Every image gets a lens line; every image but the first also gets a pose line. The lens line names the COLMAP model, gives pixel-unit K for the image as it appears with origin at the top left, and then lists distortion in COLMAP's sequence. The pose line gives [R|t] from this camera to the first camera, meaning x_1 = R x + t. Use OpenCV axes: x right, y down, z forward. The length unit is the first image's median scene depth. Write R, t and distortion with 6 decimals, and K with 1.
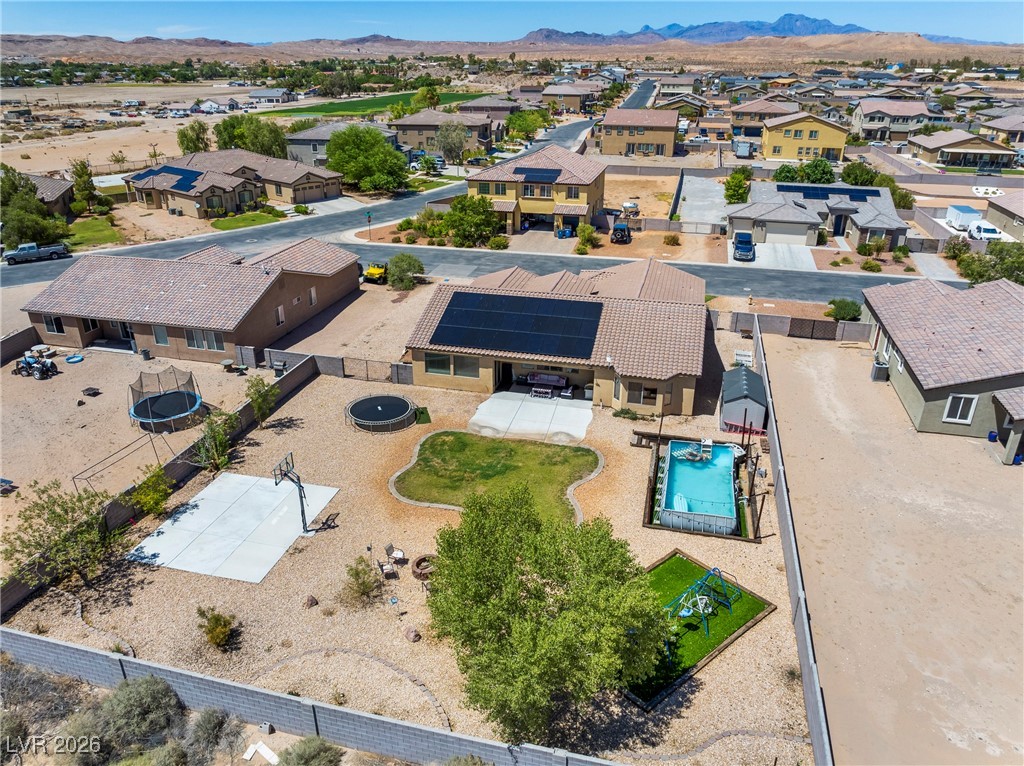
lens RADIAL K [[720.2, 0, 516.0], [0, 720.2, 381.4], [0, 0, 1]] dist [-0.046256, 0.015983]
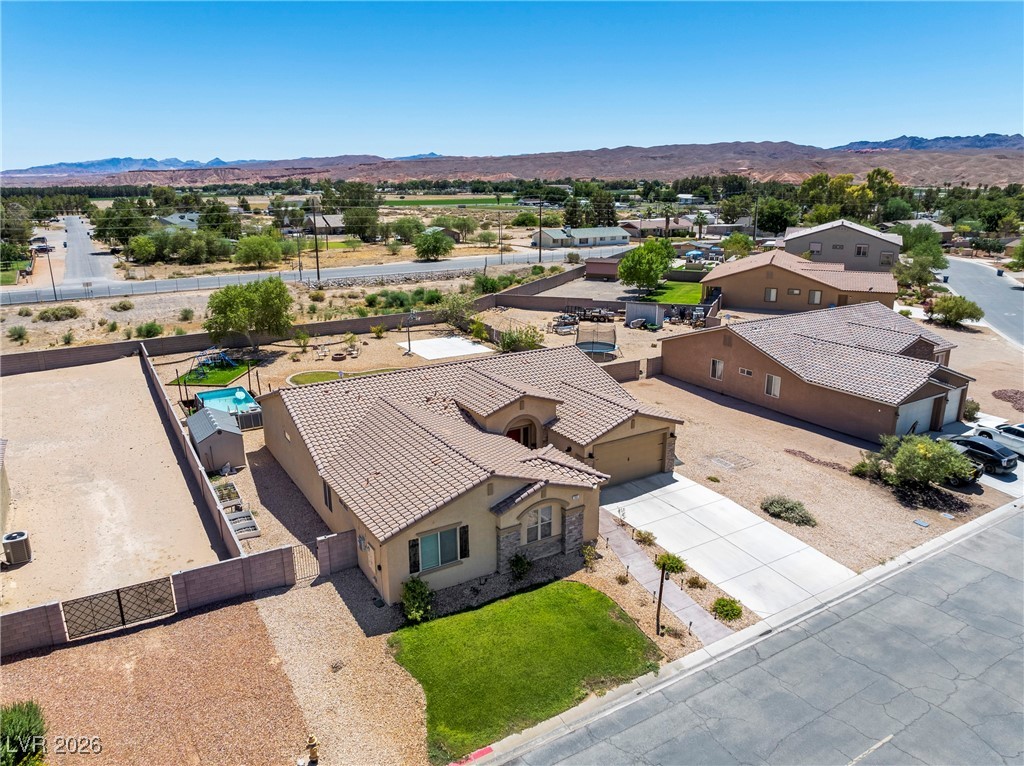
lens RADIAL K [[720.2, 0, 515.3], [0, 720.2, 383.2], [0, 0, 1]] dist [-0.046256, 0.015983]
pose [[-0.699786, 0.196767, -0.686719, 0.444023], [-0.292975, 0.797694, 0.527115, -0.427383], [0.651510, 0.570059, -0.500567, 1.114627]]
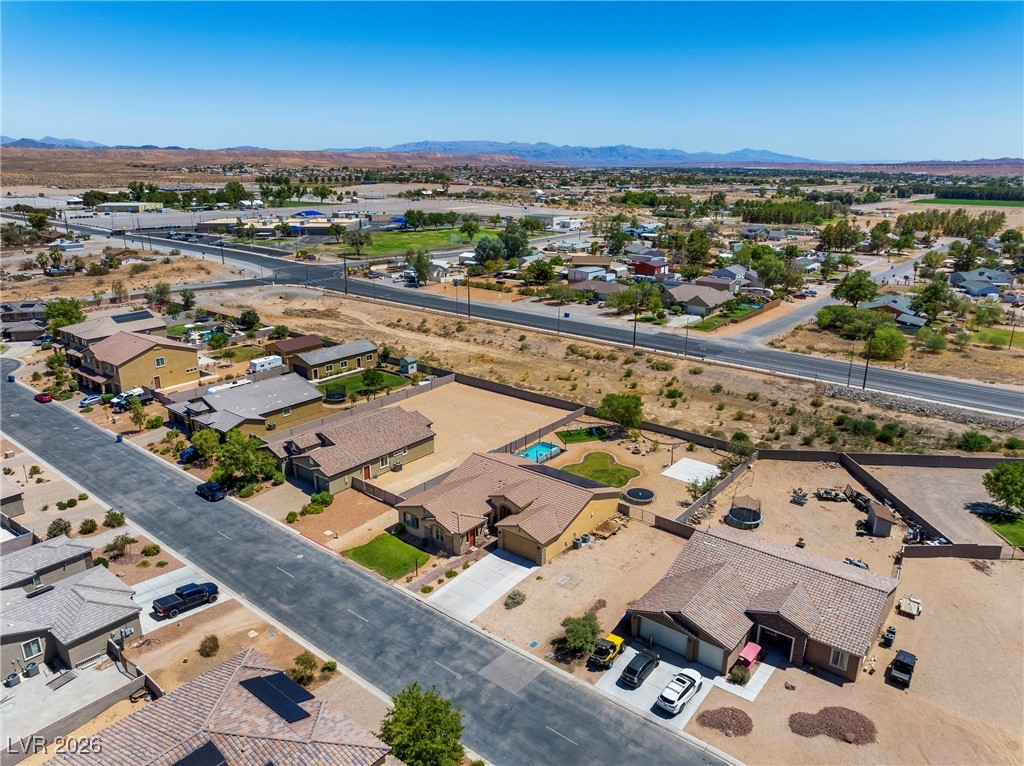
lens RADIAL K [[720.2, 0, 516.6], [0, 720.2, 381.9], [0, 0, 1]] dist [-0.046256, 0.015983]
pose [[-0.909228, -0.128812, 0.395869, -0.432061], [0.165179, 0.761240, 0.627080, -1.062659], [-0.382127, 0.635548, -0.670864, 1.552573]]
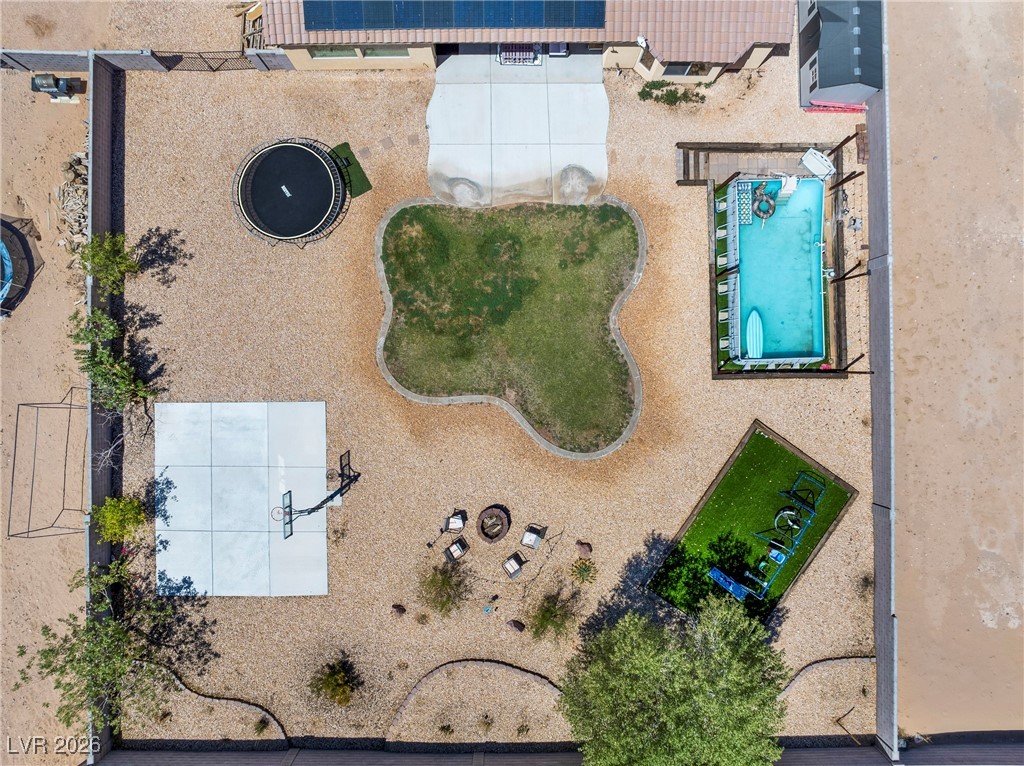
lens RADIAL K [[720.2, 0, 511.8], [0, 720.2, 384.2], [0, 0, 1]] dist [-0.046256, 0.015983]
pose [[0.968813, -0.247773, 0.003284, -0.027350], [0.100521, 0.405089, 0.908734, -0.293444], [-0.226490, -0.880063, 0.417362, 0.356232]]
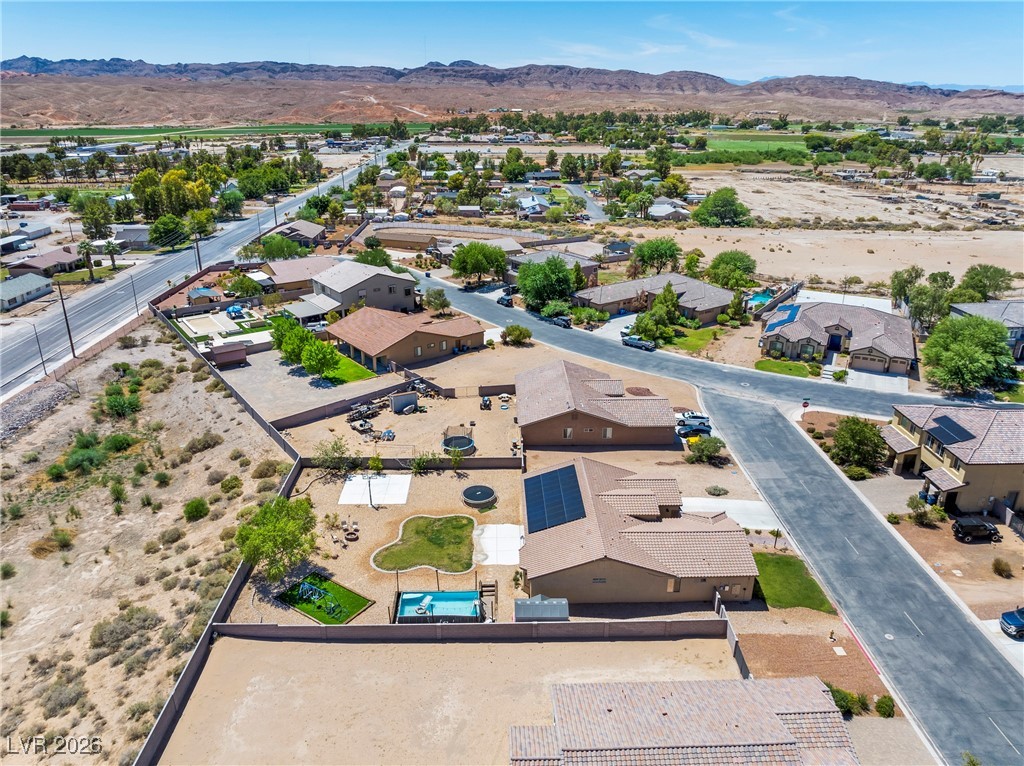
lens RADIAL K [[720.2, 0, 514.0], [0, 720.2, 383.7], [0, 0, 1]] dist [-0.046256, 0.015983]
pose [[0.269061, 0.353389, -0.895948, 0.922750], [-0.399529, 0.887391, 0.230032, -0.446666], [0.876347, 0.296064, 0.379951, 0.190065]]
